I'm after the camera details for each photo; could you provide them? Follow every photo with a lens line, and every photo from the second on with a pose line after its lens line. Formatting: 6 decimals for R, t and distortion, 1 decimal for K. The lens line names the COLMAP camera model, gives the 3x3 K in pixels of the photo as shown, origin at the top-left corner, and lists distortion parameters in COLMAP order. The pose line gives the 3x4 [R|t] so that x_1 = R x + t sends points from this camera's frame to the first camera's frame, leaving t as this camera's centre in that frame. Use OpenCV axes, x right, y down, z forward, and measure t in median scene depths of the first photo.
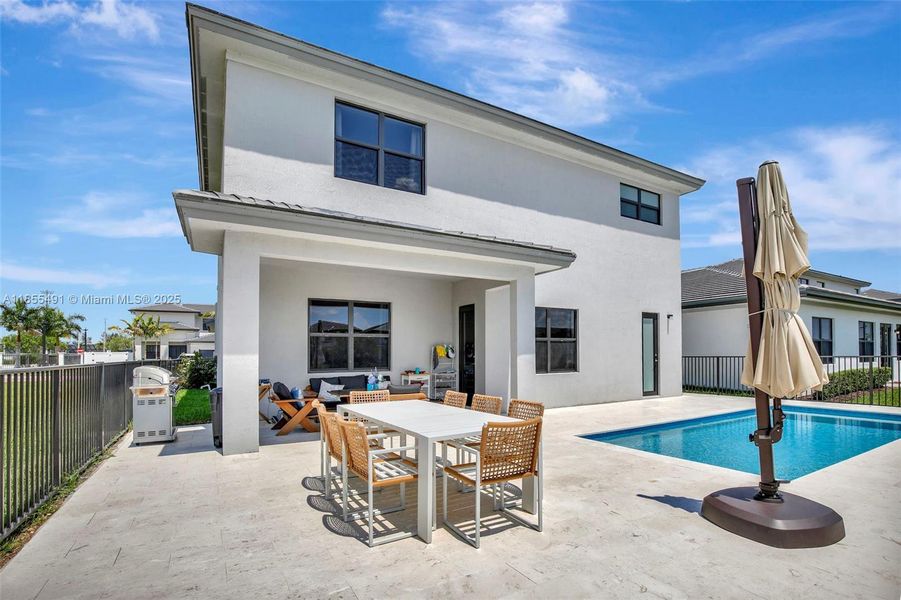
lens RADIAL K [[418.8, 0, 451.7], [0, 418.8, 349.2], [0, 0, 1]] dist [-0.000770, -0.000125]
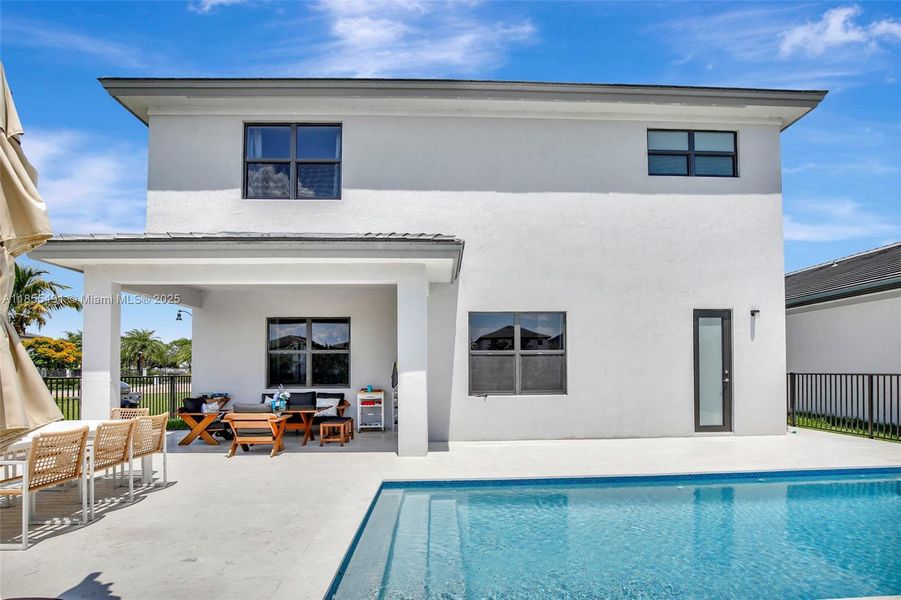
lens RADIAL K [[412.0, 0, 450.8], [0, 412.0, 363.8], [0, 0, 1]] dist [-0.012264, -0.000185]
pose [[0.886187, -0.005060, -0.463300, 0.485485], [0.006036, 0.999982, 0.000623, -0.002686], [0.463288, -0.003349, 0.886201, 0.261009]]
